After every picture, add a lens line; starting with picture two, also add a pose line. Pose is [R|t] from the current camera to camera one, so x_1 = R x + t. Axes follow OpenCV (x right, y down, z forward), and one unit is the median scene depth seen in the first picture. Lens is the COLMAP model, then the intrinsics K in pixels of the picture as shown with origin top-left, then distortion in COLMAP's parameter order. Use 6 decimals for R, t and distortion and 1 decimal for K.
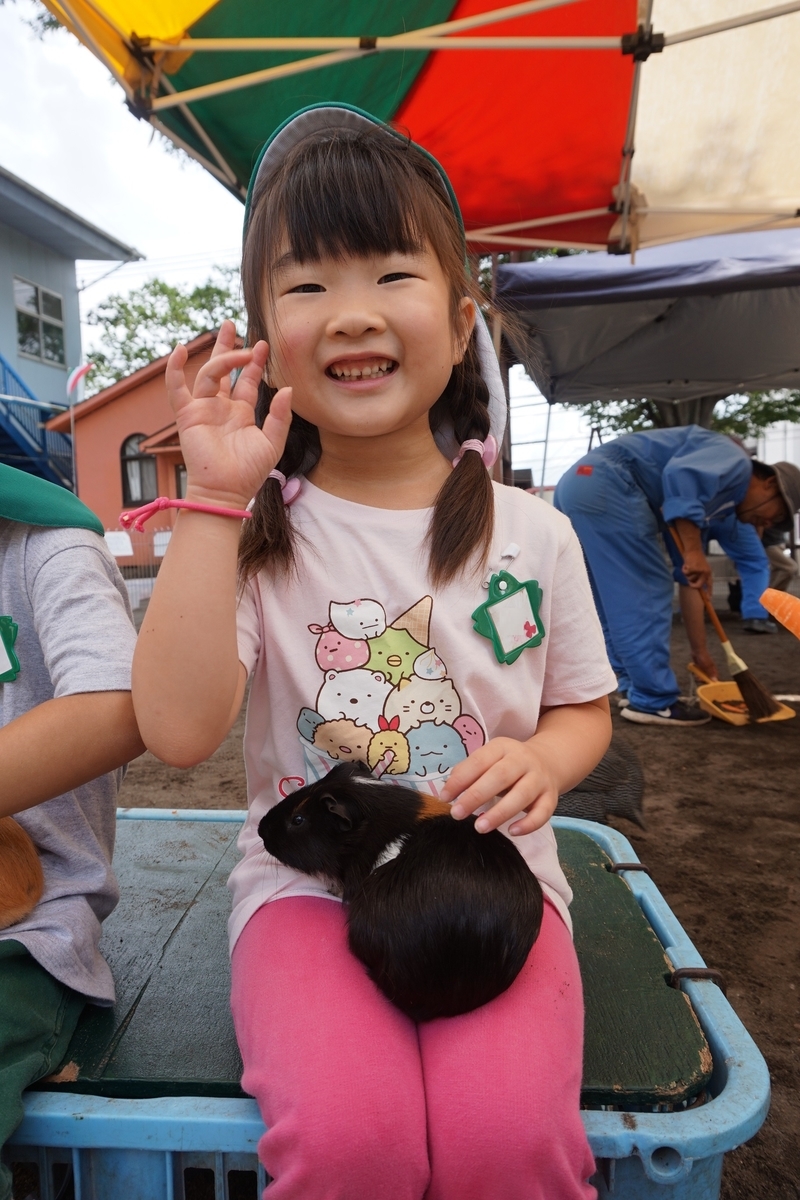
lens RADIAL K [[833.0, 0, 400.0], [0, 833.0, 600.0], [0, 0, 1]] dist [-0.005072, 0.000323]
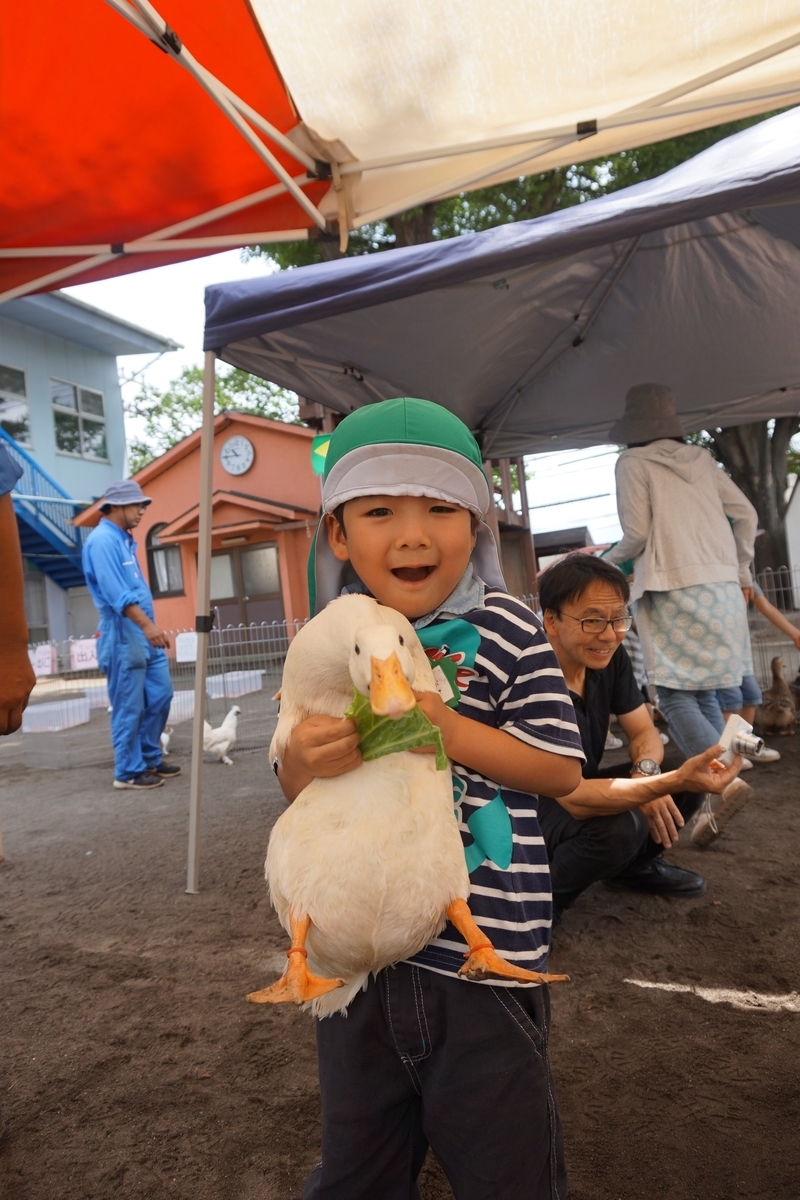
lens RADIAL K [[833.0, 0, 400.0], [0, 833.0, 600.0], [0, 0, 1]] dist [-0.005072, 0.000323]
pose [[0.988151, -0.064861, -0.139108, 0.074105], [0.054198, 0.995391, -0.079116, -0.015473], [0.143598, 0.070639, 0.987112, 0.073504]]
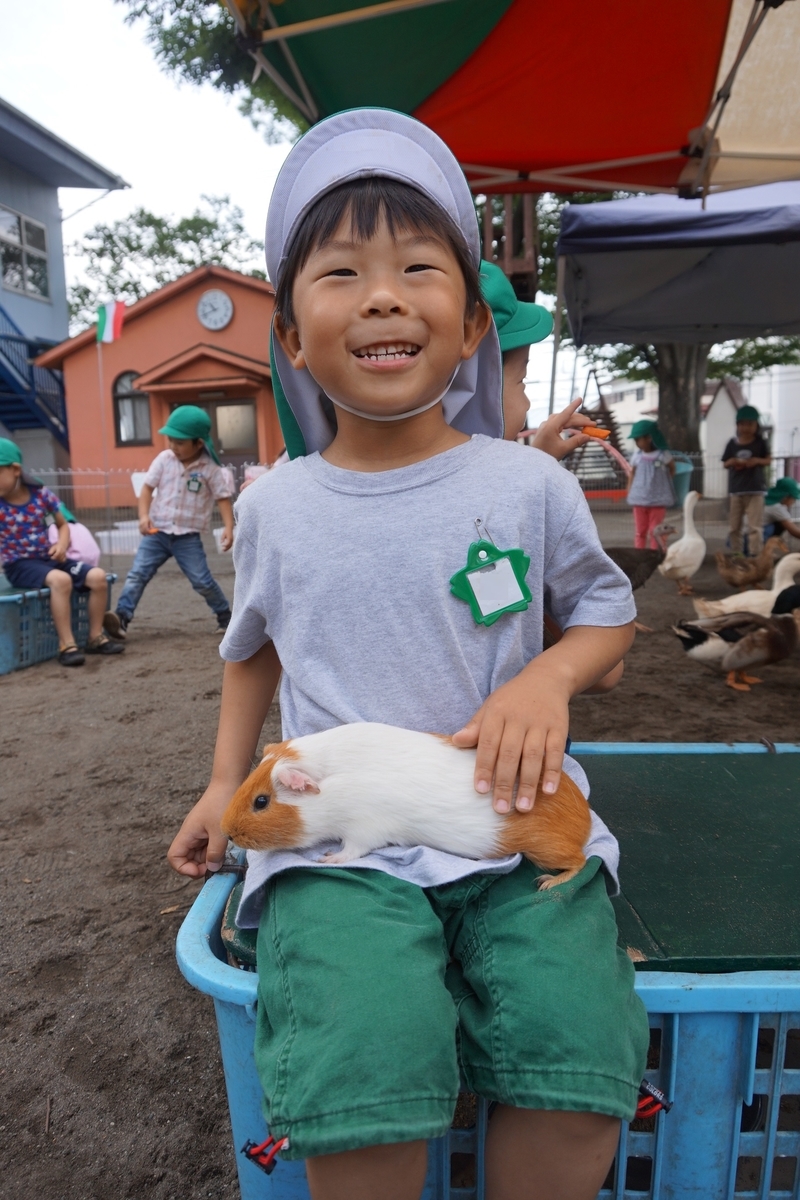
lens RADIAL K [[839.0, 0, 400.0], [0, 839.0, 600.0], [0, 0, 1]] dist [-0.021309, 0.000461]
pose [[0.999474, 0.001613, 0.032384, -0.025052], [-0.003819, 0.997666, 0.068180, 0.000238], [-0.032198, -0.068268, 0.997147, -0.005377]]
